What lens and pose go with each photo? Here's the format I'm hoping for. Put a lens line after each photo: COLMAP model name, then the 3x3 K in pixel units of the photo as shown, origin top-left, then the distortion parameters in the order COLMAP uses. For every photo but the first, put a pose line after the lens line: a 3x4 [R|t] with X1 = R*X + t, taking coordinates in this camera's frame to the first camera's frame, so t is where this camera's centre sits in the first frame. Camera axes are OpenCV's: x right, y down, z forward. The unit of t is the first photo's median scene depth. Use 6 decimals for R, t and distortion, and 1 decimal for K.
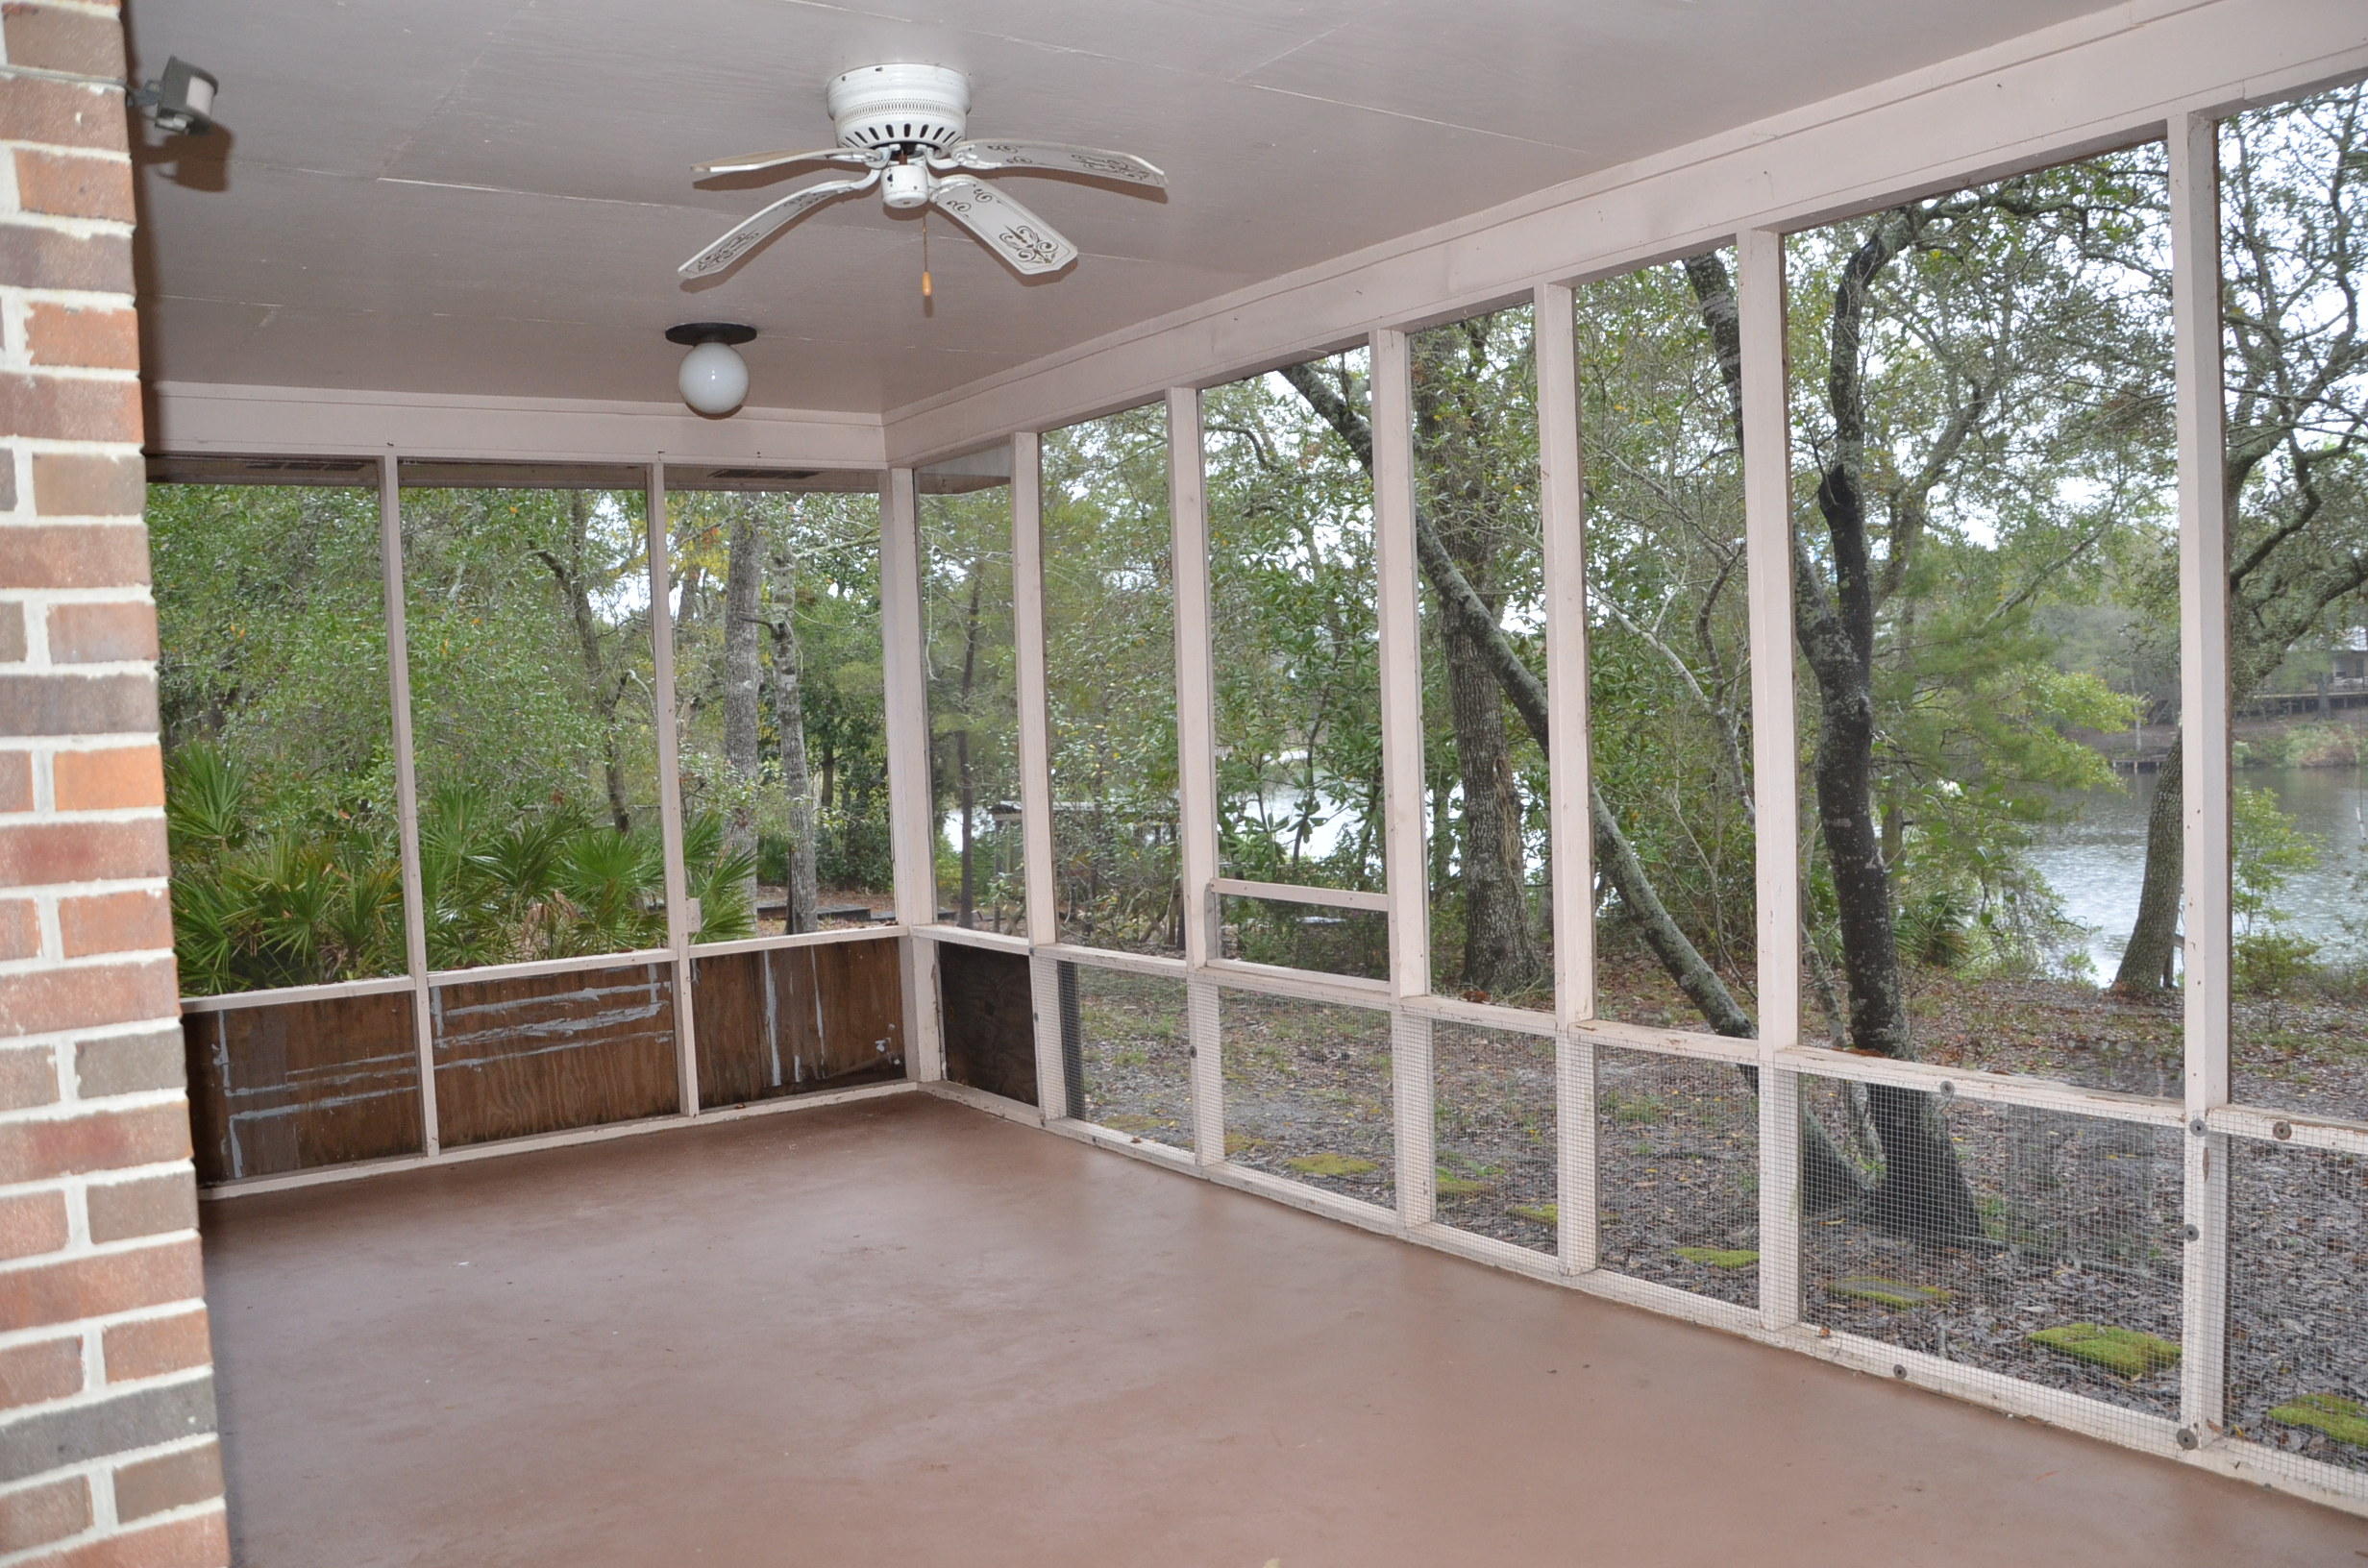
lens RADIAL K [[1860.0, 0, 1184.5], [0, 1860.0, 784.9], [0, 0, 1]] dist [-0.152757, 0.113787]
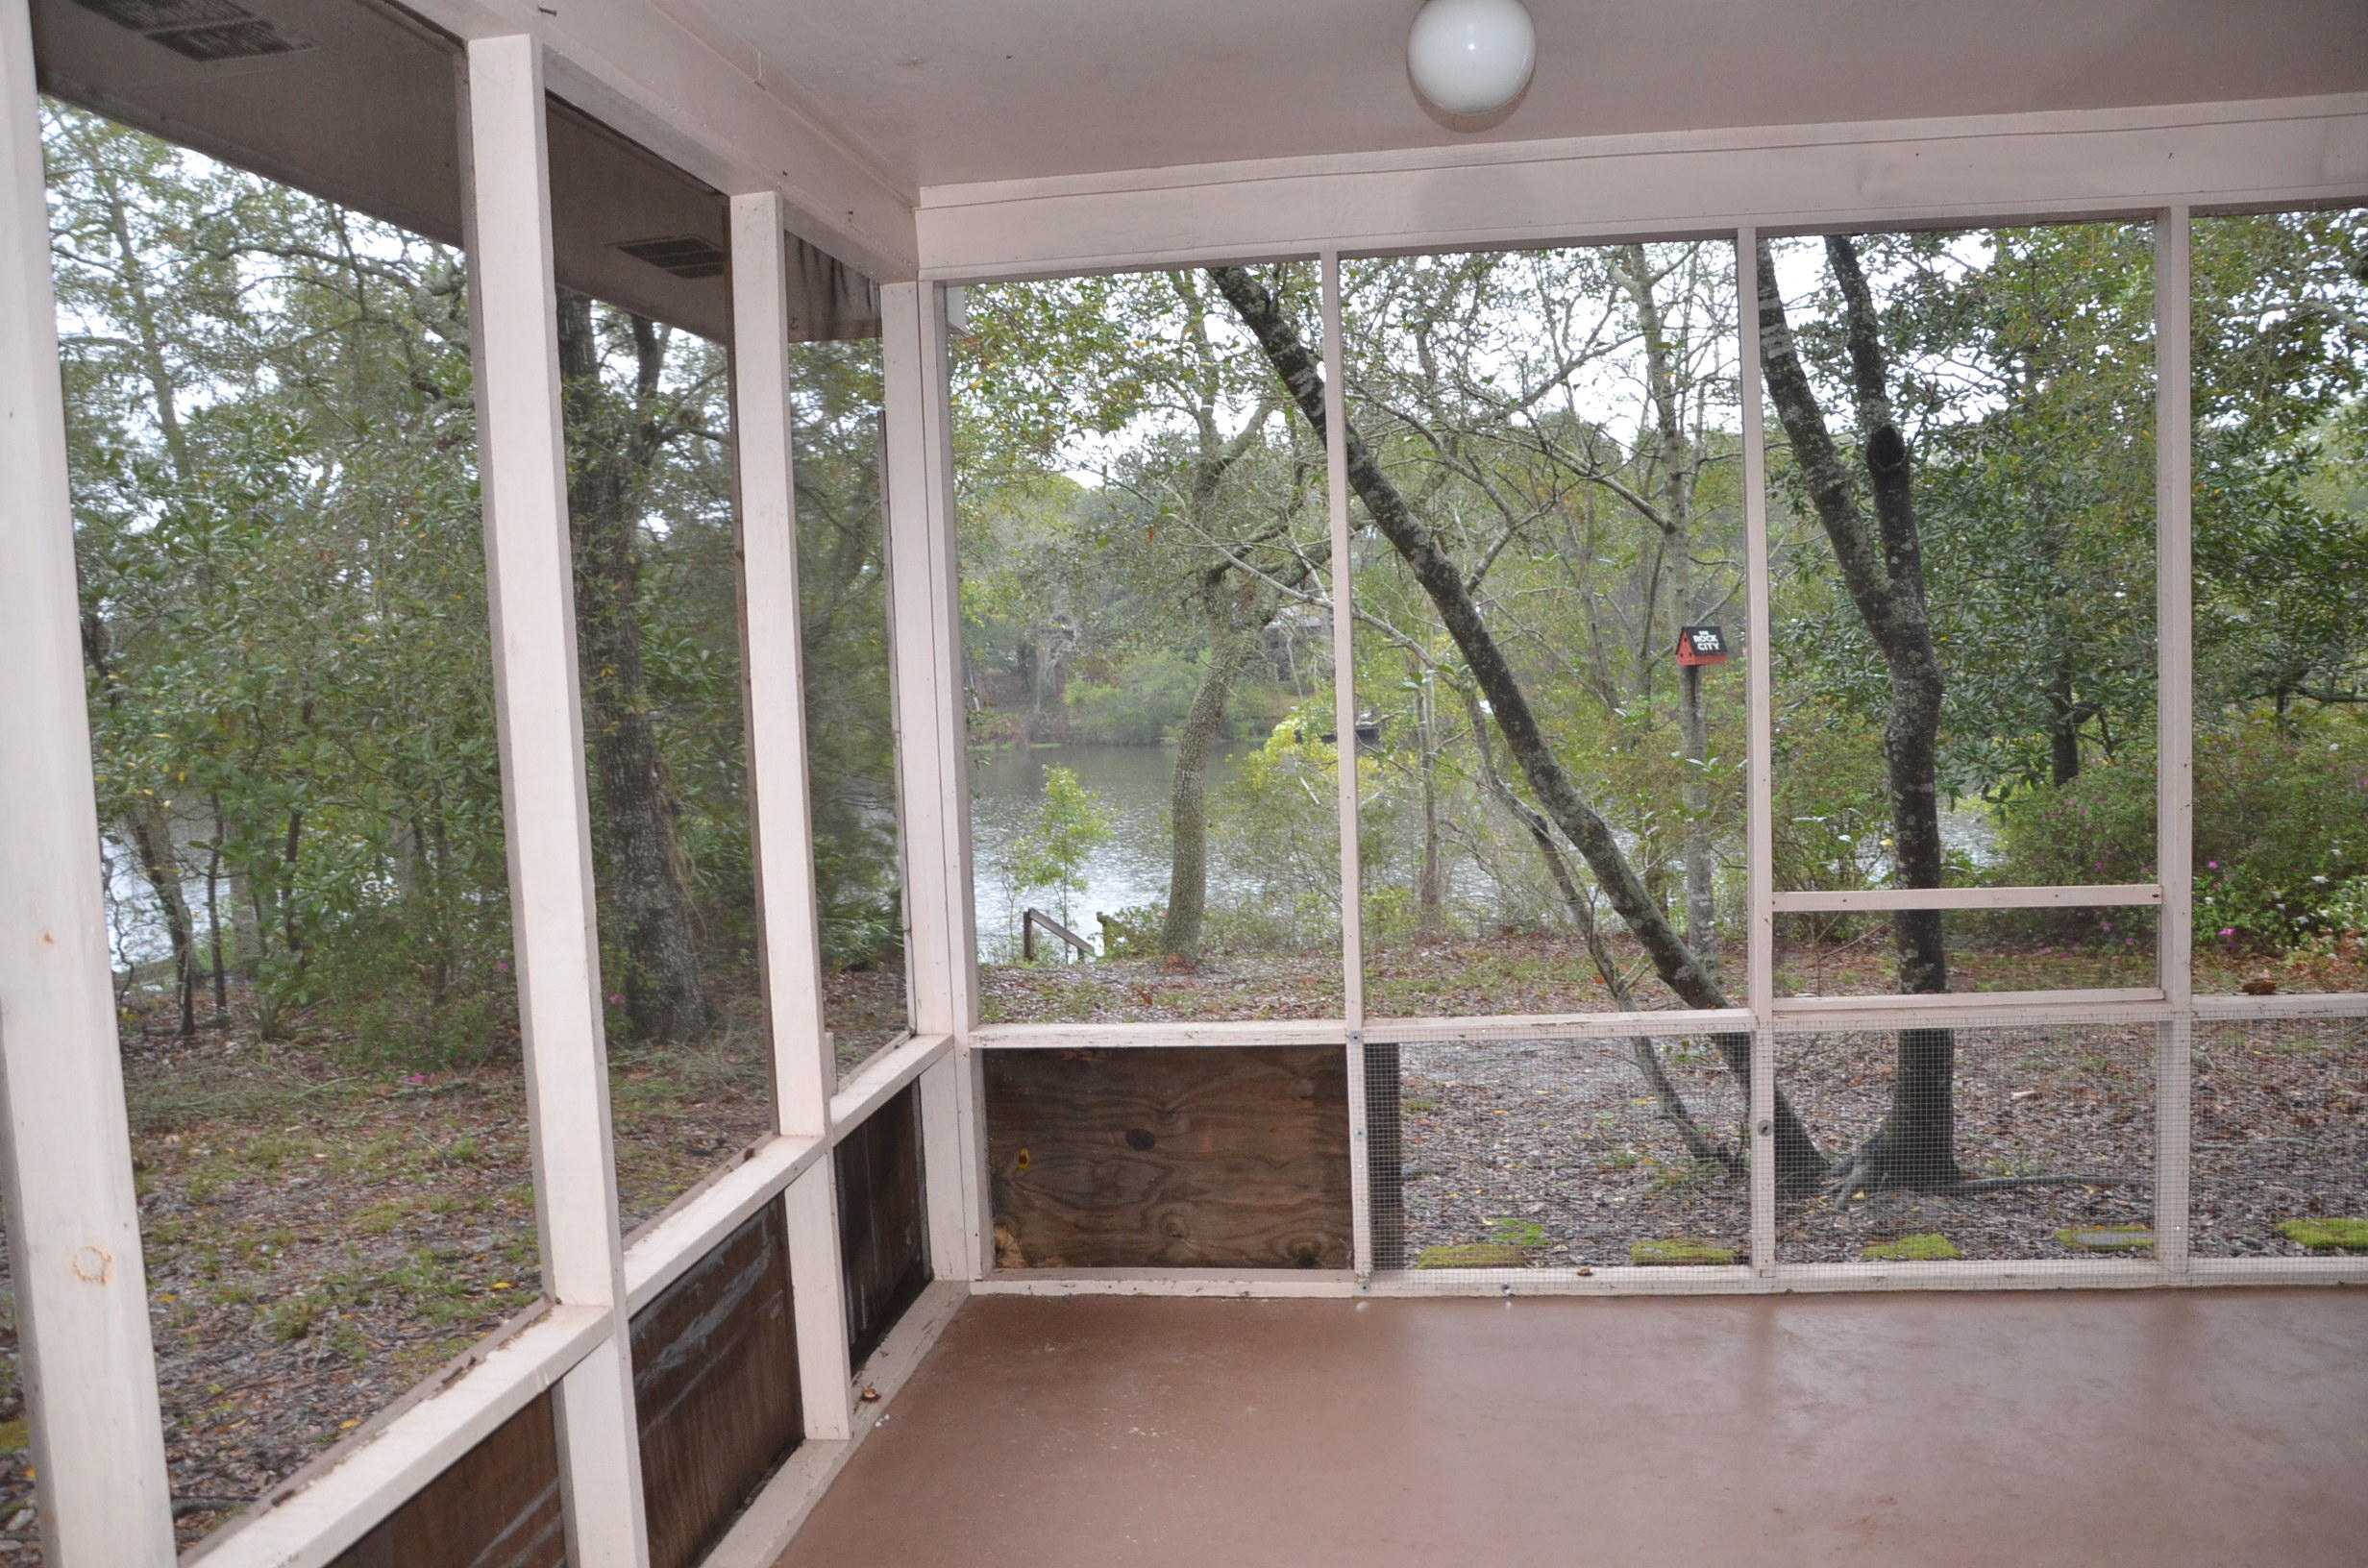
lens RADIAL K [[1860.0, 0, 1185.4], [0, 1860.0, 783.6], [0, 0, 1]] dist [-0.152757, 0.113787]
pose [[0.684656, -0.042335, 0.727636, -0.597461], [0.045062, 0.998861, 0.015715, -0.014290], [-0.727472, 0.022029, 0.685783, 0.580613]]
